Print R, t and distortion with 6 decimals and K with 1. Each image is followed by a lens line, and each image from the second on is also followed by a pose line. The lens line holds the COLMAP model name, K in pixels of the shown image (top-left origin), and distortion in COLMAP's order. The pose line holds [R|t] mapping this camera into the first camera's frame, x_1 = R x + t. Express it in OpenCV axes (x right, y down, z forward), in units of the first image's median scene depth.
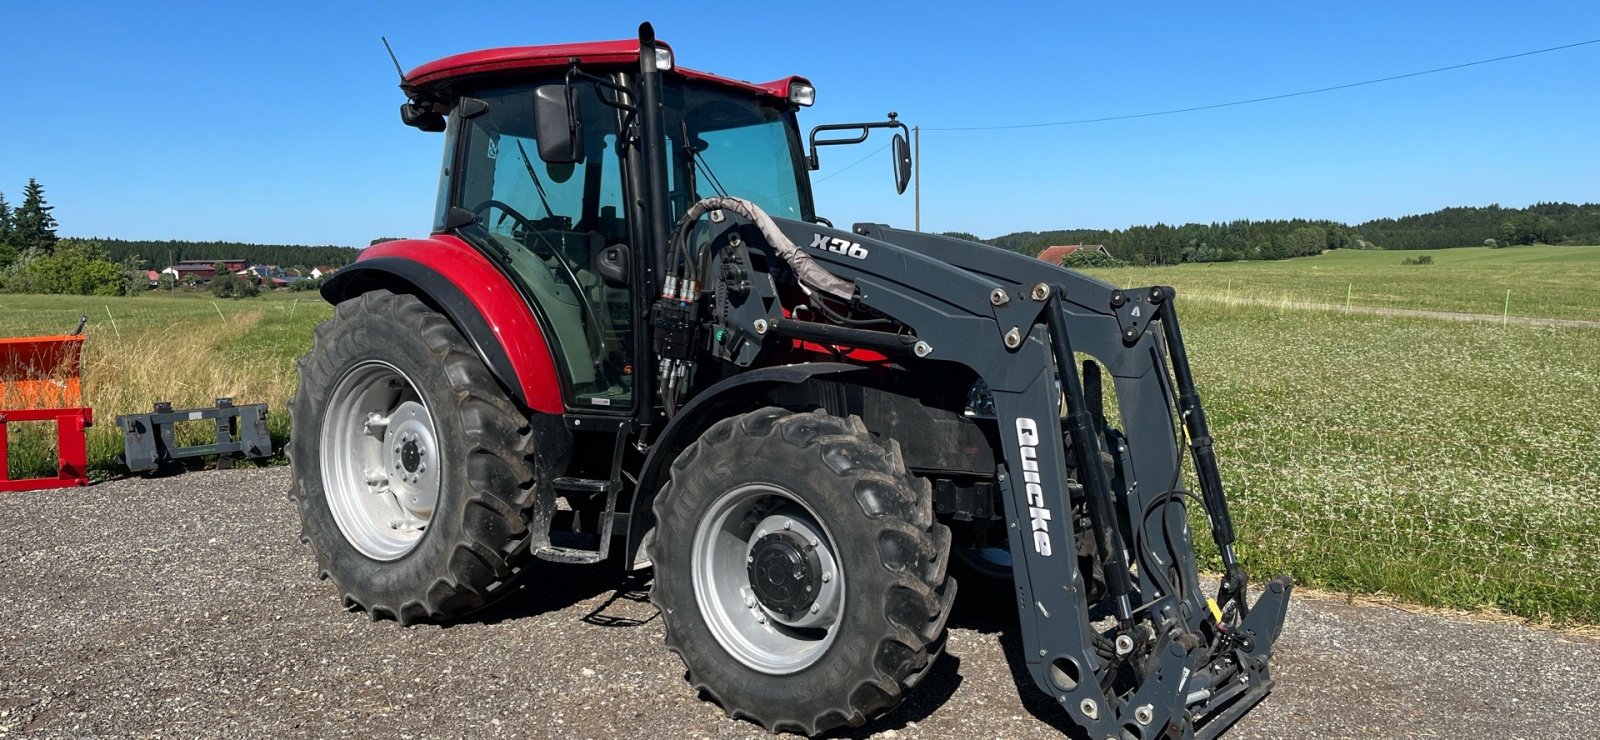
lens RADIAL K [[1209.4, 0, 803.3], [0, 1209.4, 374.8], [0, 0, 1]] dist [0.070263, -0.097769]
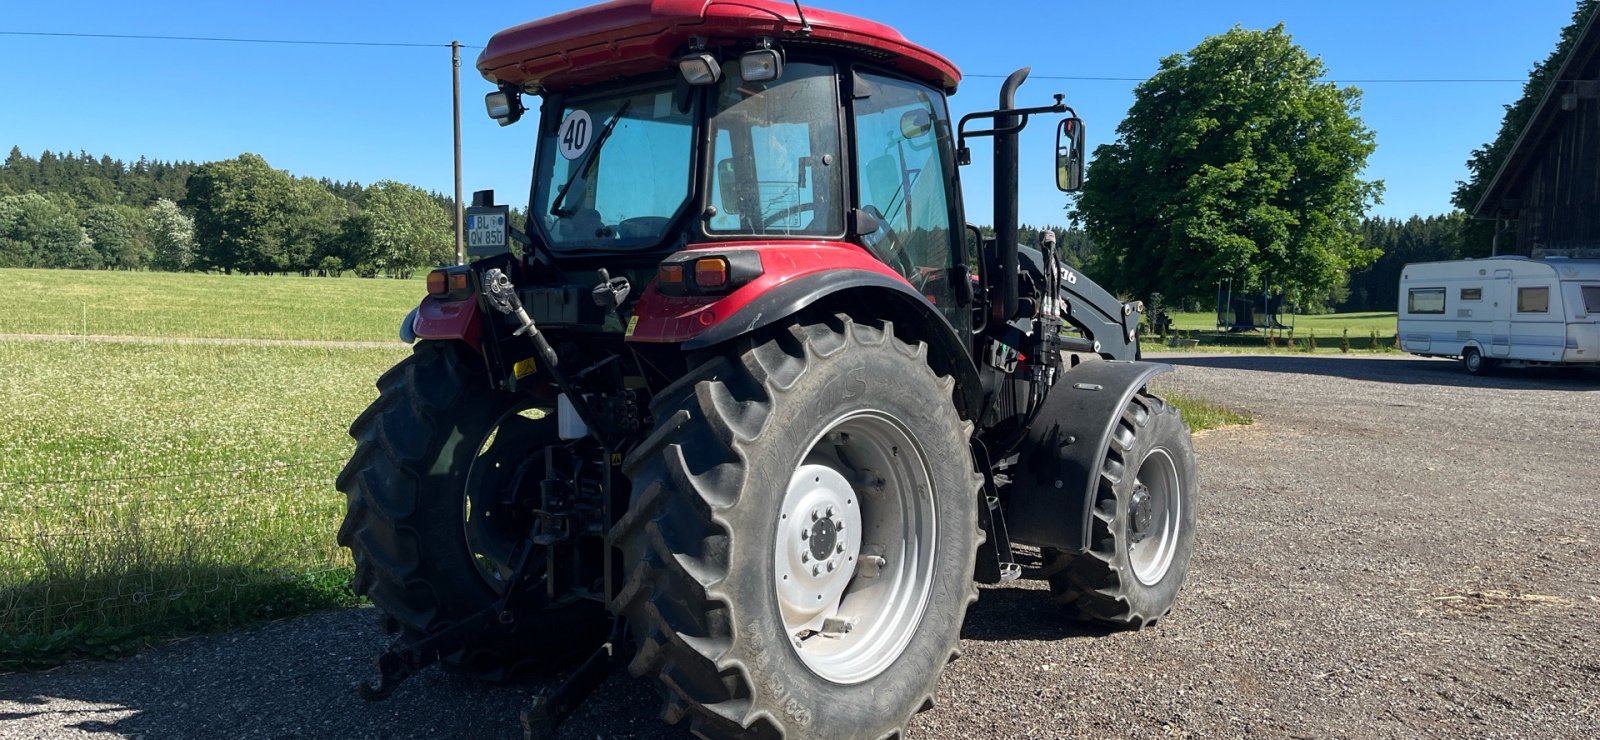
lens RADIAL K [[1209.4, 0, 806.7], [0, 1209.4, 372.0], [0, 0, 1]] dist [0.070263, -0.097769]
pose [[0.042301, -0.063779, 0.997067, -1.124782], [0.067683, 0.995851, 0.060830, -0.084367], [-0.996810, 0.064912, 0.046442, 1.040441]]
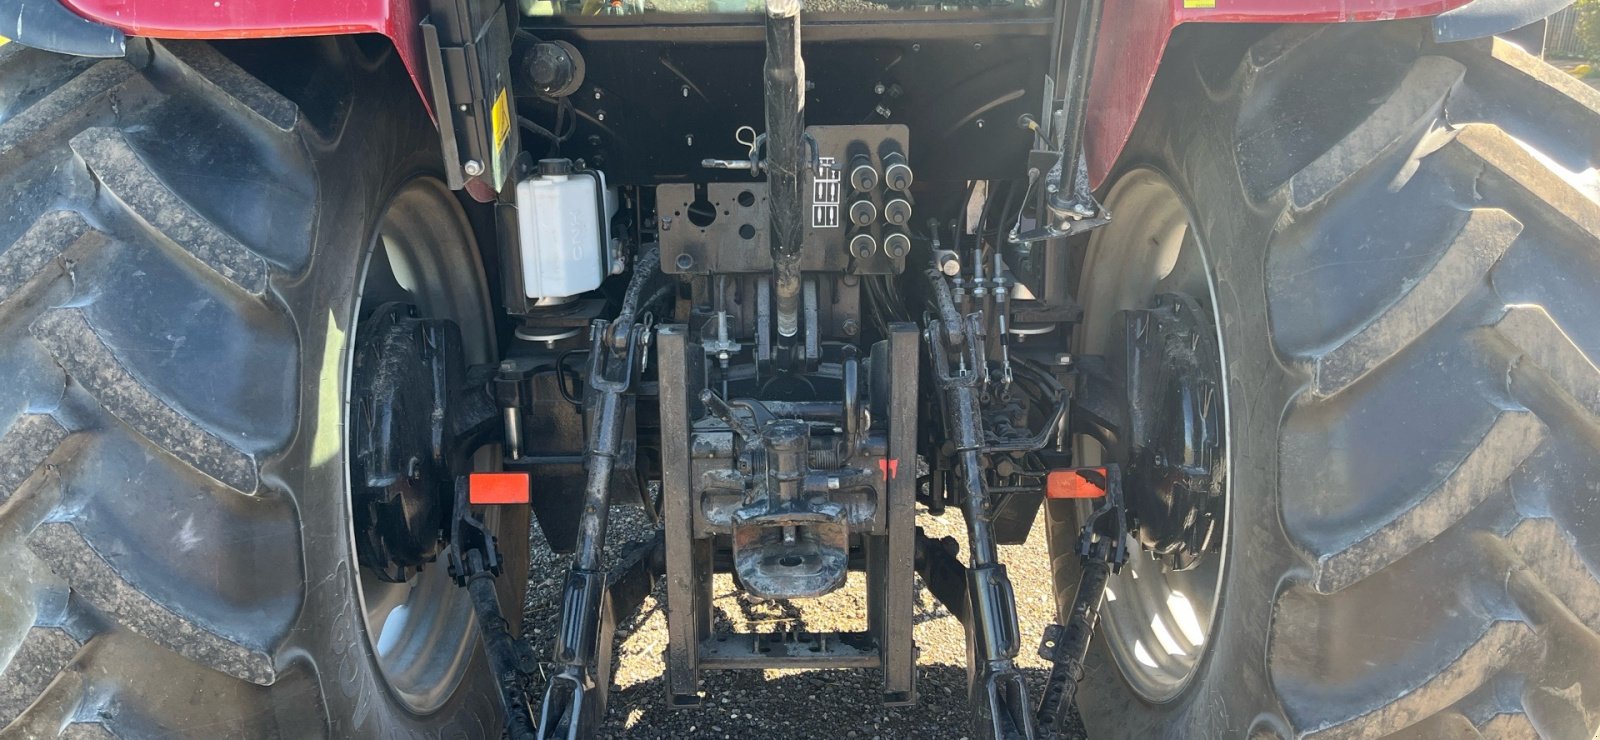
lens RADIAL K [[1209.4, 0, 794.3], [0, 1209.4, 382.8], [0, 0, 1]] dist [0.070263, -0.097769]
pose [[-0.626997, -0.239140, 0.741409, -0.543558], [0.048300, 0.937953, 0.343381, -0.087606], [-0.777523, 0.251109, -0.576544, 1.424353]]
